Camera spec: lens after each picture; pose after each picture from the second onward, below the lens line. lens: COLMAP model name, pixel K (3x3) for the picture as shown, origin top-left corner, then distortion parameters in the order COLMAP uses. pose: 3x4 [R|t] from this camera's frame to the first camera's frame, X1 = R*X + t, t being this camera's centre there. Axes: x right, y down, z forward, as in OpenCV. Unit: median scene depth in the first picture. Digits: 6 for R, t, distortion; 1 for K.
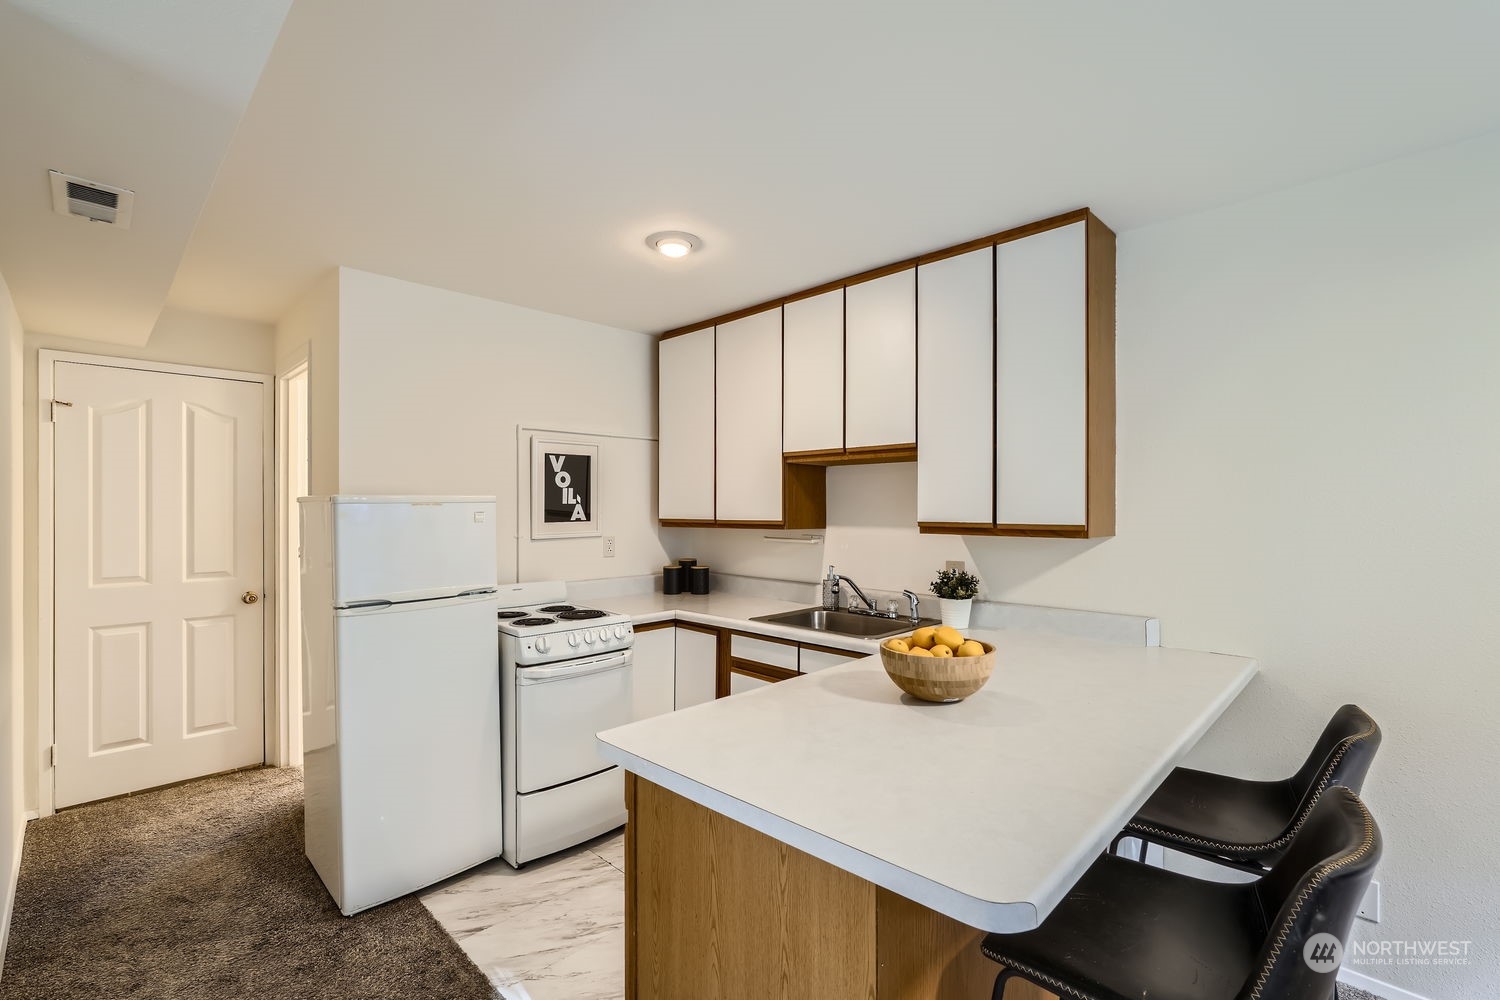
lens RADIAL K [[684.2, 0, 751.5], [0, 684.2, 509.8], [0, 0, 1]] dist [-0.003547, -0.000288]
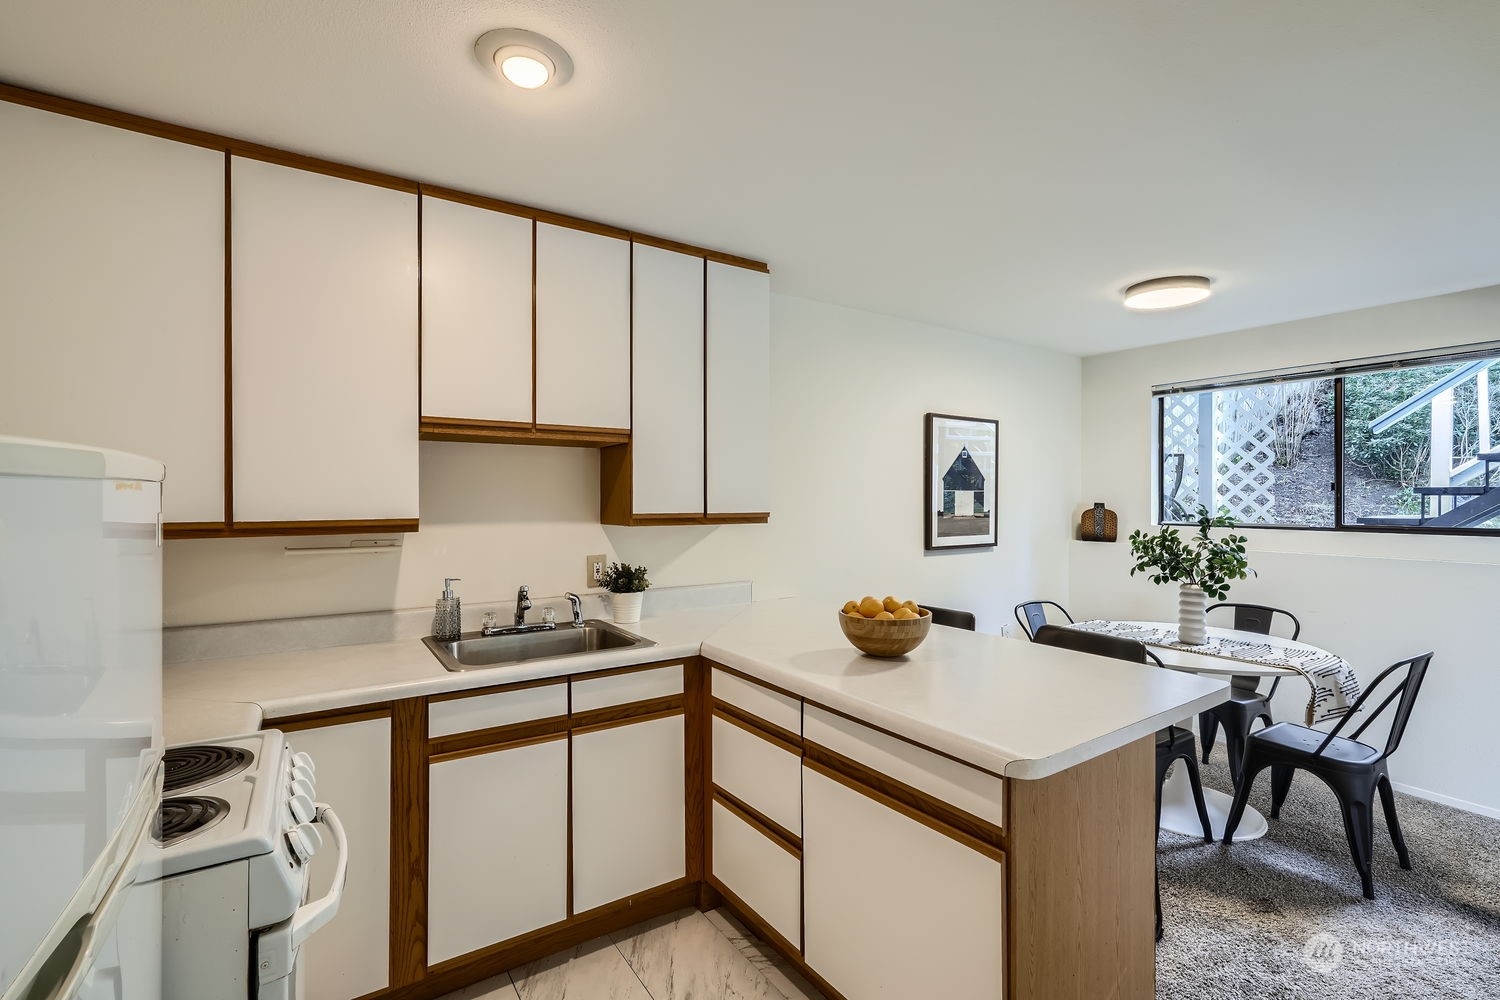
lens RADIAL K [[684.2, 0, 753.6], [0, 684.2, 493.7], [0, 0, 1]] dist [-0.003547, -0.000288]
pose [[0.184256, 0.008629, 0.982840, -0.636760], [0.003576, 0.999949, -0.009450, -0.000191], [-0.982872, 0.005256, 0.184215, 0.655181]]
